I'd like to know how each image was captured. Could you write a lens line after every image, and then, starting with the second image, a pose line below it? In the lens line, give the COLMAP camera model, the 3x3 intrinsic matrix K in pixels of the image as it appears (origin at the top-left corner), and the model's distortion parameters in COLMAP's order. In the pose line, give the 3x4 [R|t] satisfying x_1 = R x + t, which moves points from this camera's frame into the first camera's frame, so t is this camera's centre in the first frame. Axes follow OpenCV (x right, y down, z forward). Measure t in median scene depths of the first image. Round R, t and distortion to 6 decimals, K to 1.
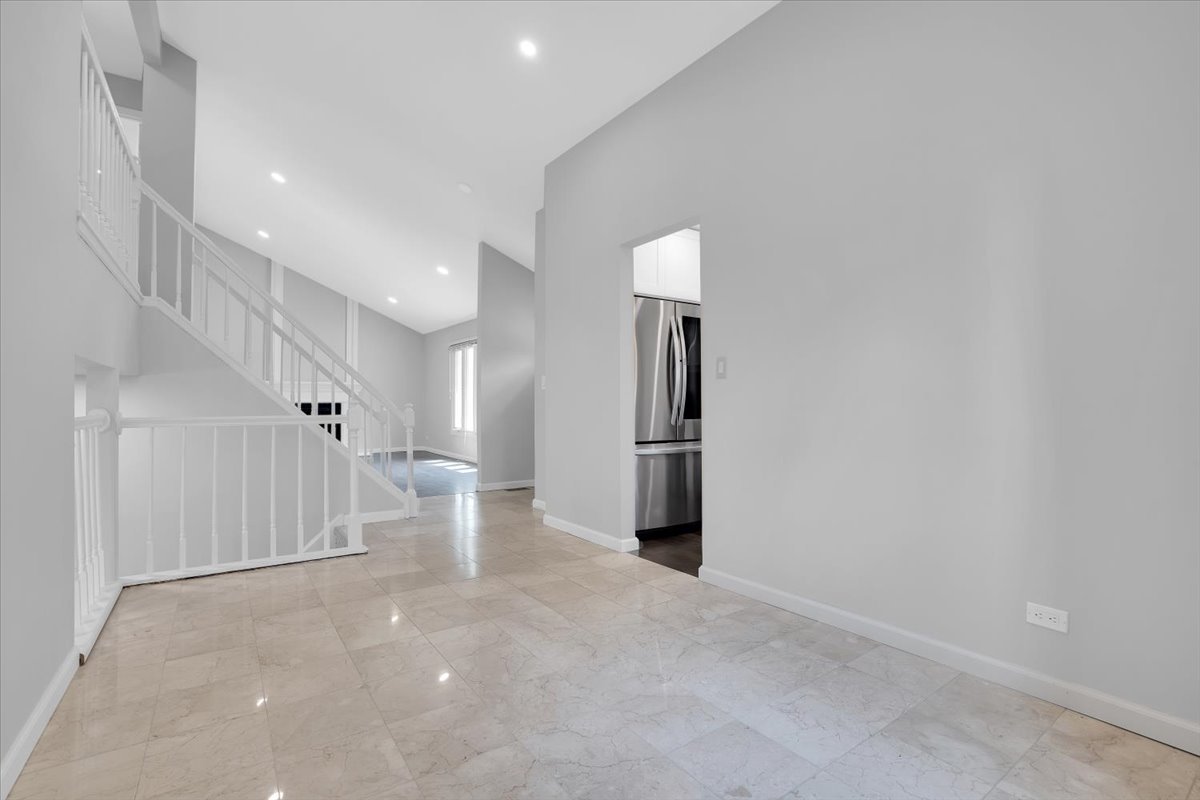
lens RADIAL K [[551.4, 0, 603.4], [0, 551.4, 397.3], [0, 0, 1]] dist [-0.057802, 0.020355]
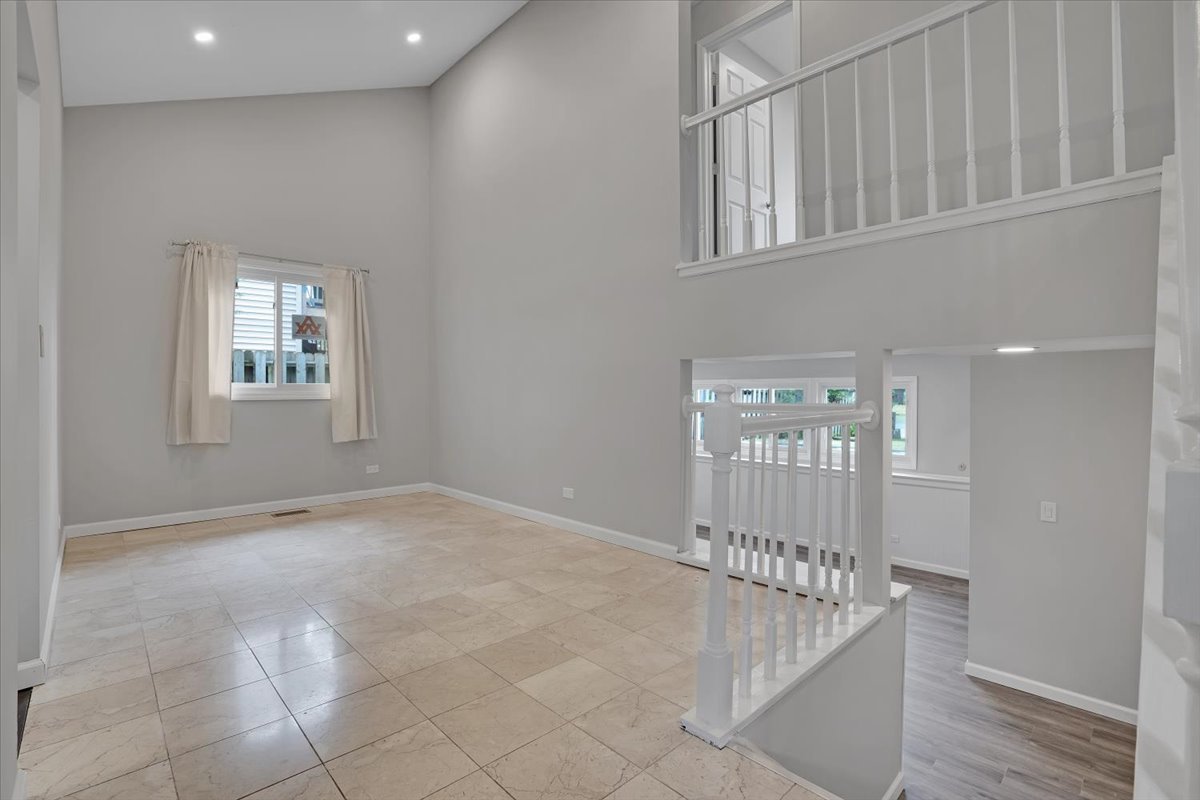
lens RADIAL K [[555.1, 0, 603.6], [0, 555.1, 397.9], [0, 0, 1]] dist [-0.066724, 0.027526]
pose [[-0.989472, 0.005659, -0.144611, -0.468504], [0.005967, 0.999981, -0.001692, 0.027144], [0.144598, -0.002537, -0.989487, 2.188576]]
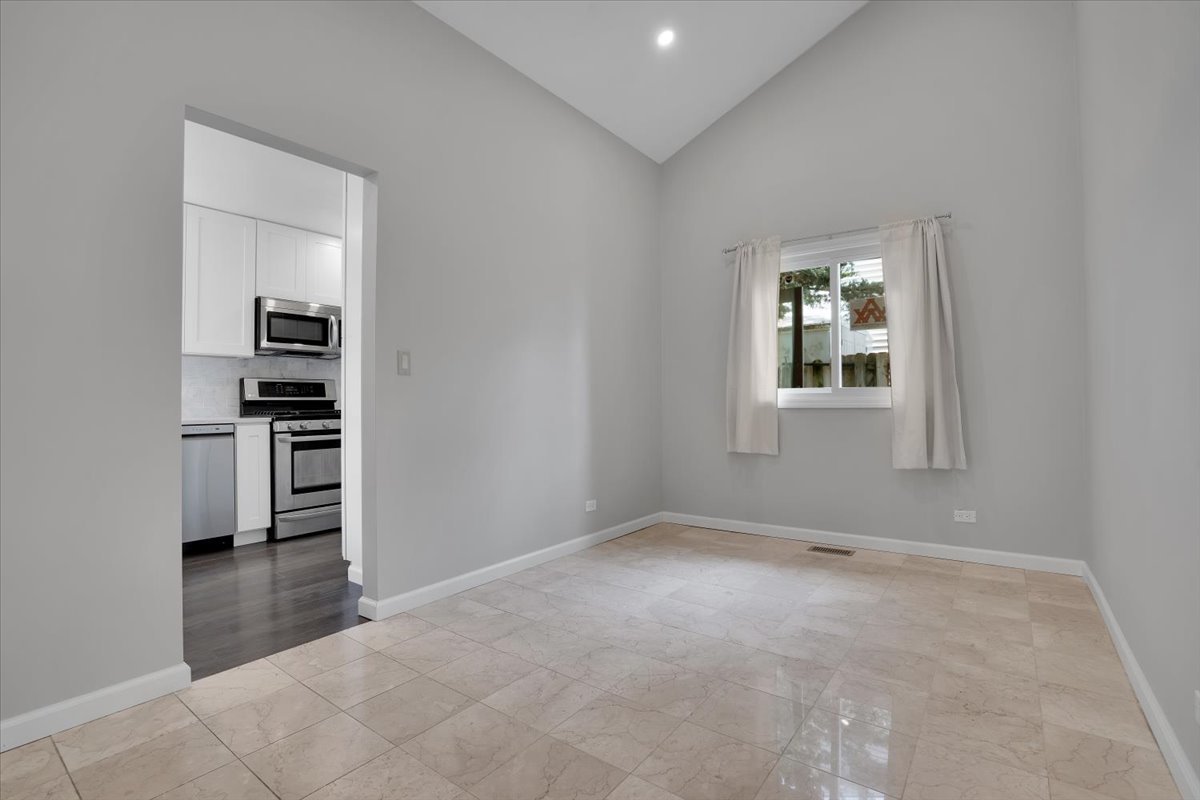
lens RADIAL K [[551.4, 0, 603.4], [0, 551.4, 397.3], [0, 0, 1]] dist [-0.057802, 0.020355]
pose [[-0.311698, 0.009851, 0.950130, -0.908292], [-0.003400, 0.999928, -0.011483, 0.013104], [-0.950175, -0.006810, -0.311642, 1.218697]]
